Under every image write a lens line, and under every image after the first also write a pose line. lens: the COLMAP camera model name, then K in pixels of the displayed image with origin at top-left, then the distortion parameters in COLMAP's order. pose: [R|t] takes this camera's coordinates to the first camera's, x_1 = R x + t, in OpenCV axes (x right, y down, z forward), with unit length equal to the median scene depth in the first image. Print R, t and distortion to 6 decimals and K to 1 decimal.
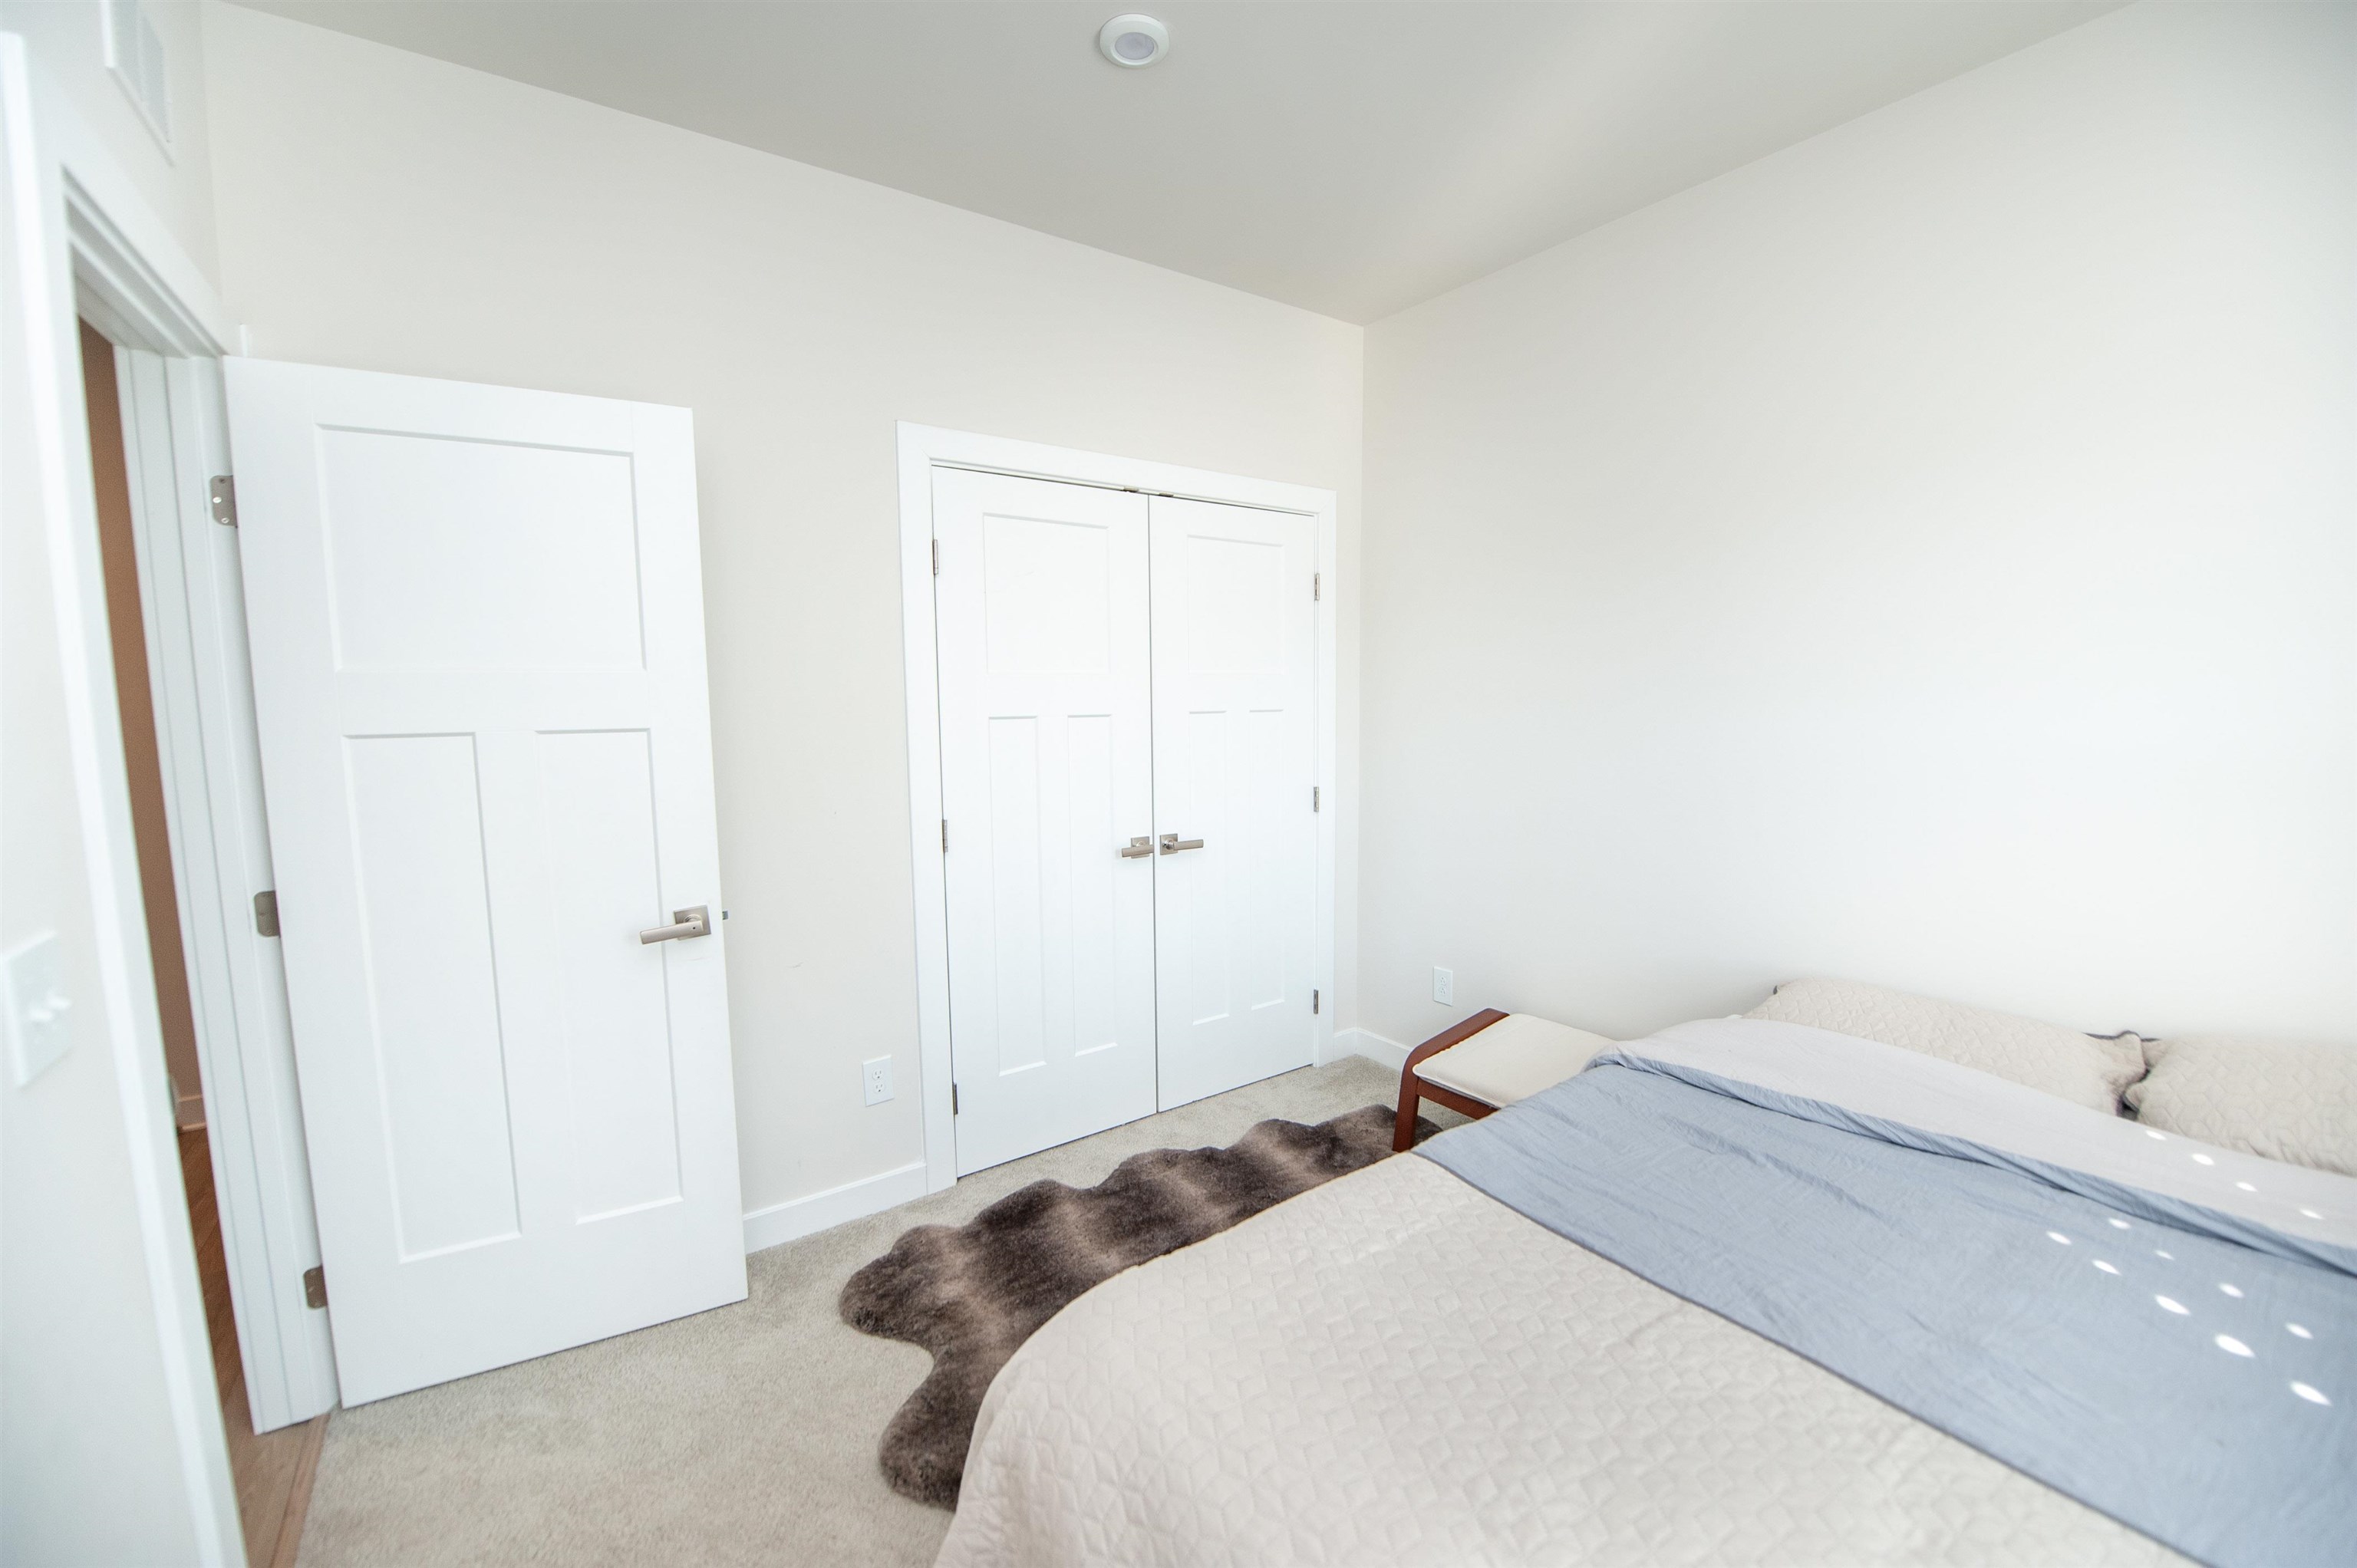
lens RADIAL K [[940.5, 0, 1189.4], [0, 940.5, 790.6], [0, 0, 1]] dist [-0.023541, -0.000782]
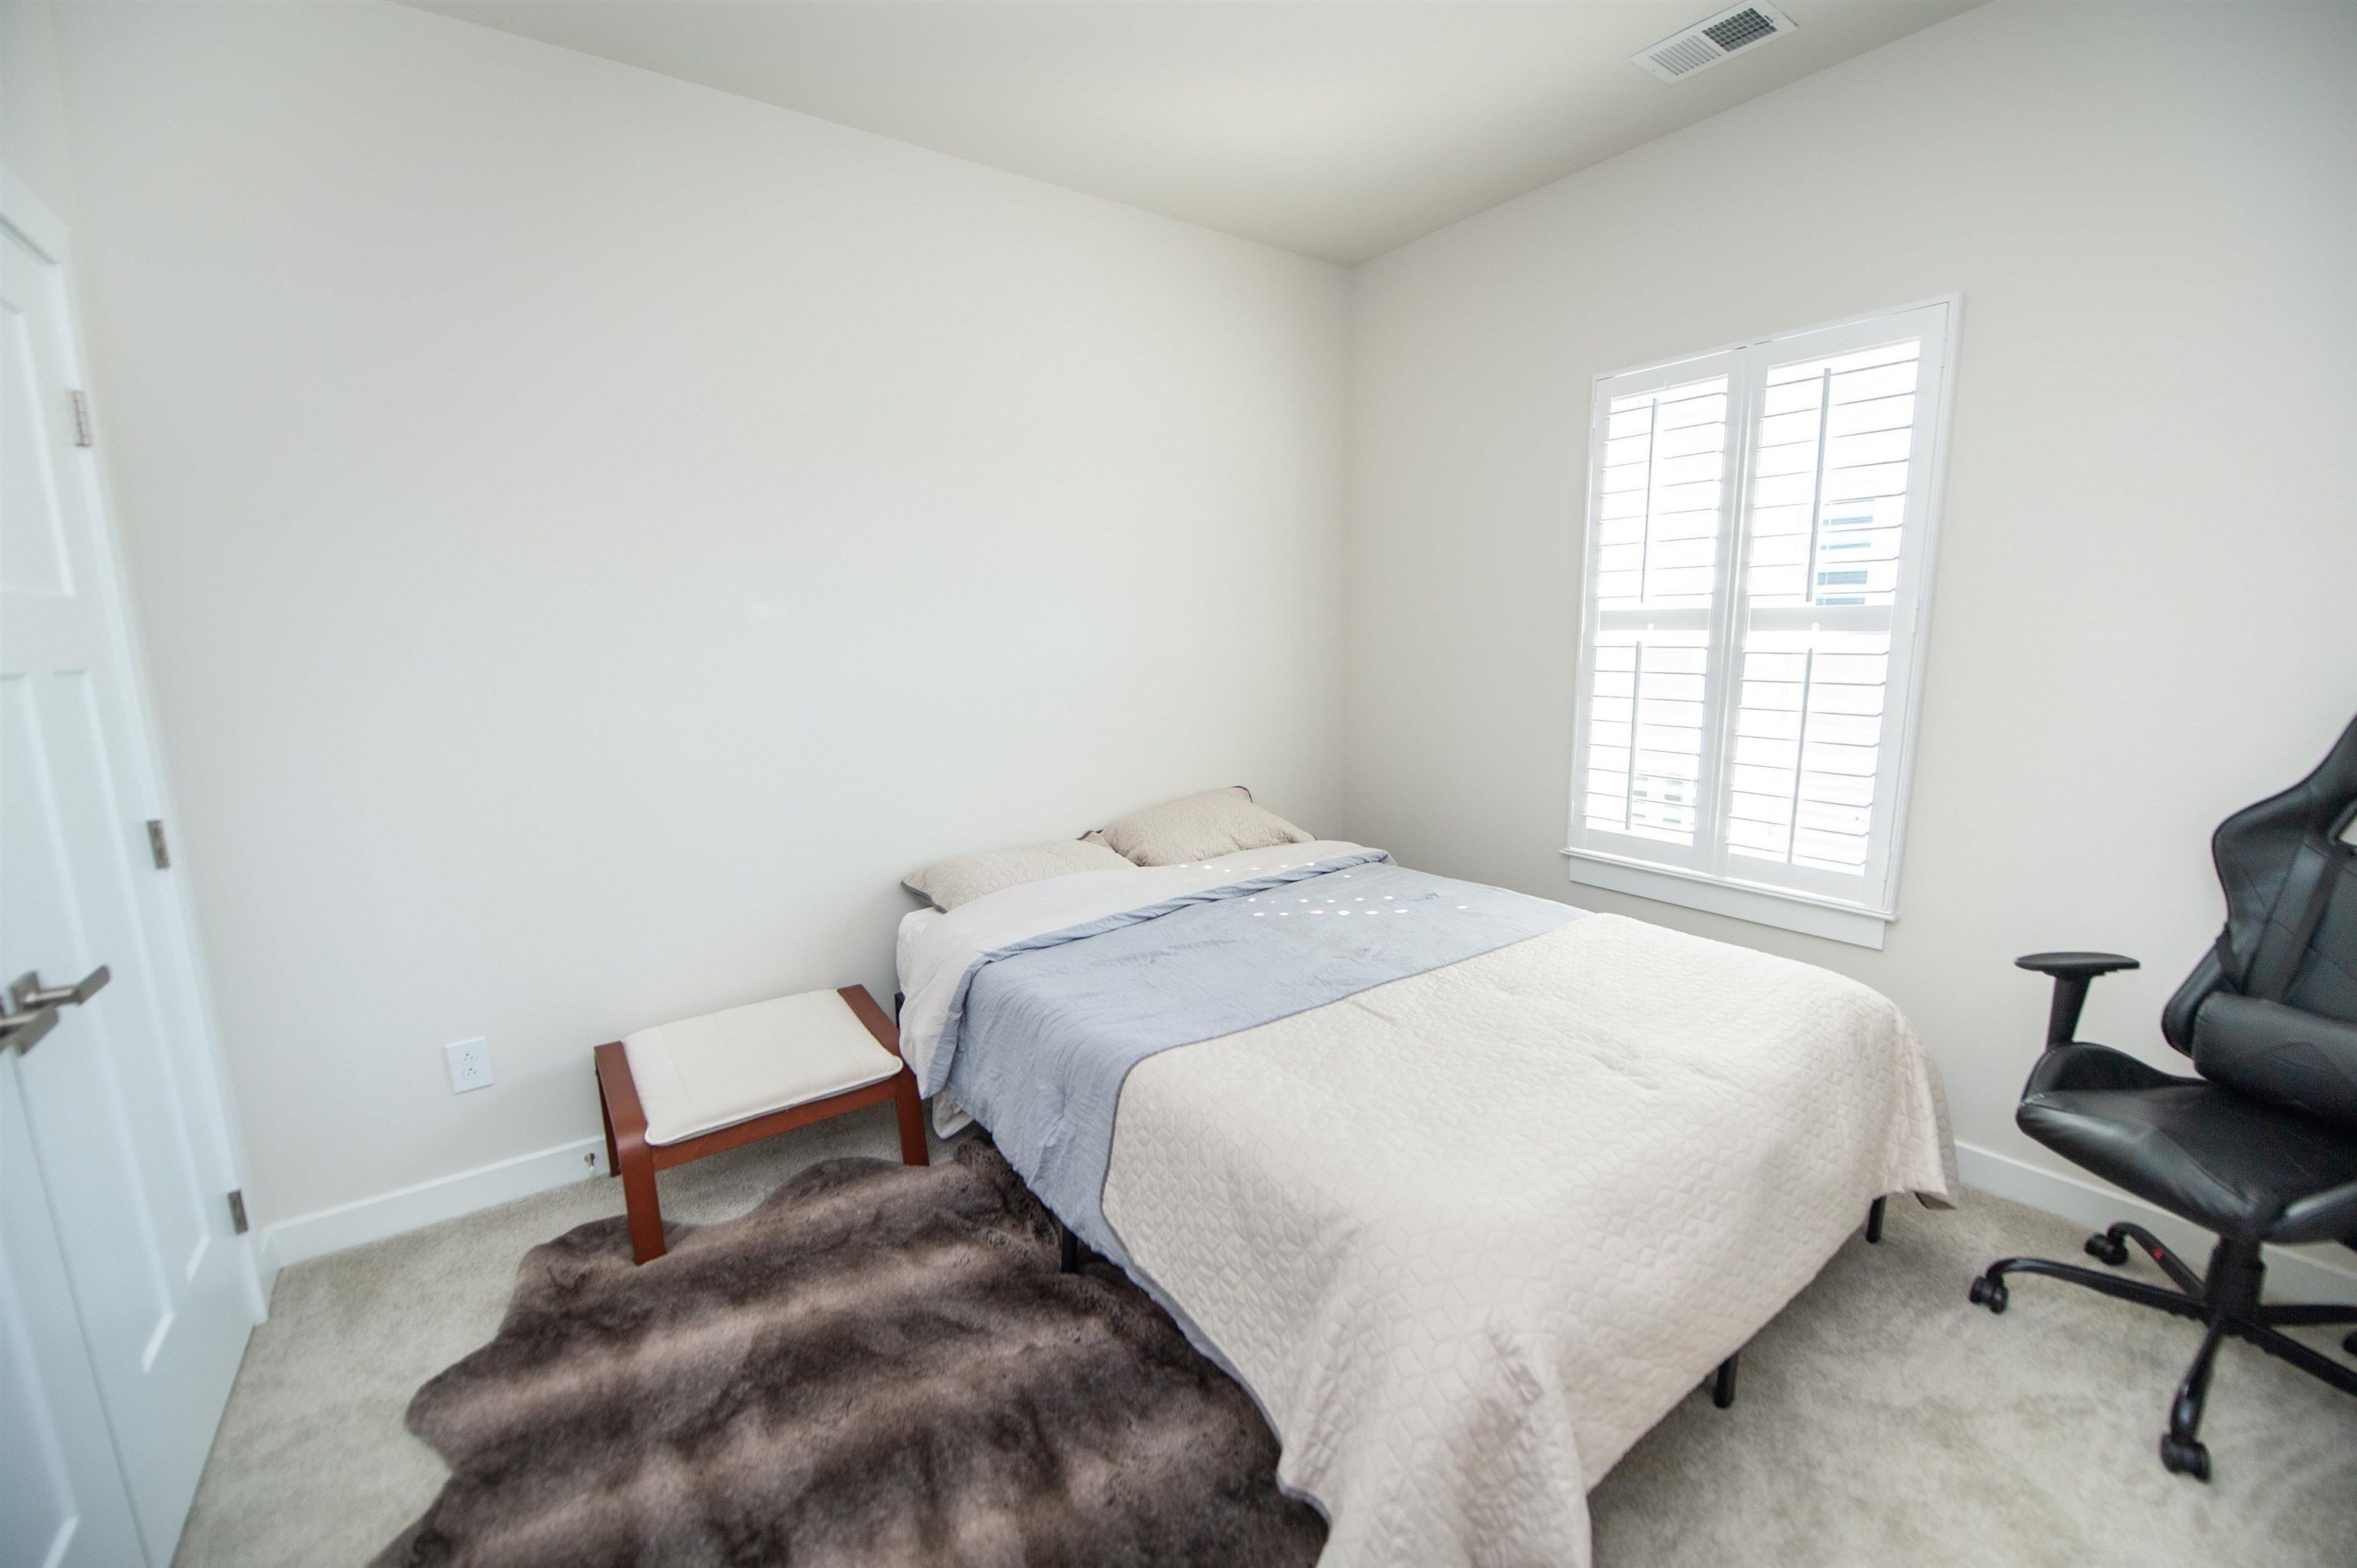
lens RADIAL K [[936.5, 0, 1178.0], [0, 936.5, 809.4], [0, 0, 1]] dist [-0.020178, -0.000099]
pose [[-0.009759, -0.177217, 0.984123, -0.741717], [0.119480, 0.976913, 0.177103, -0.068015], [-0.992789, 0.119311, 0.011640, 0.912271]]
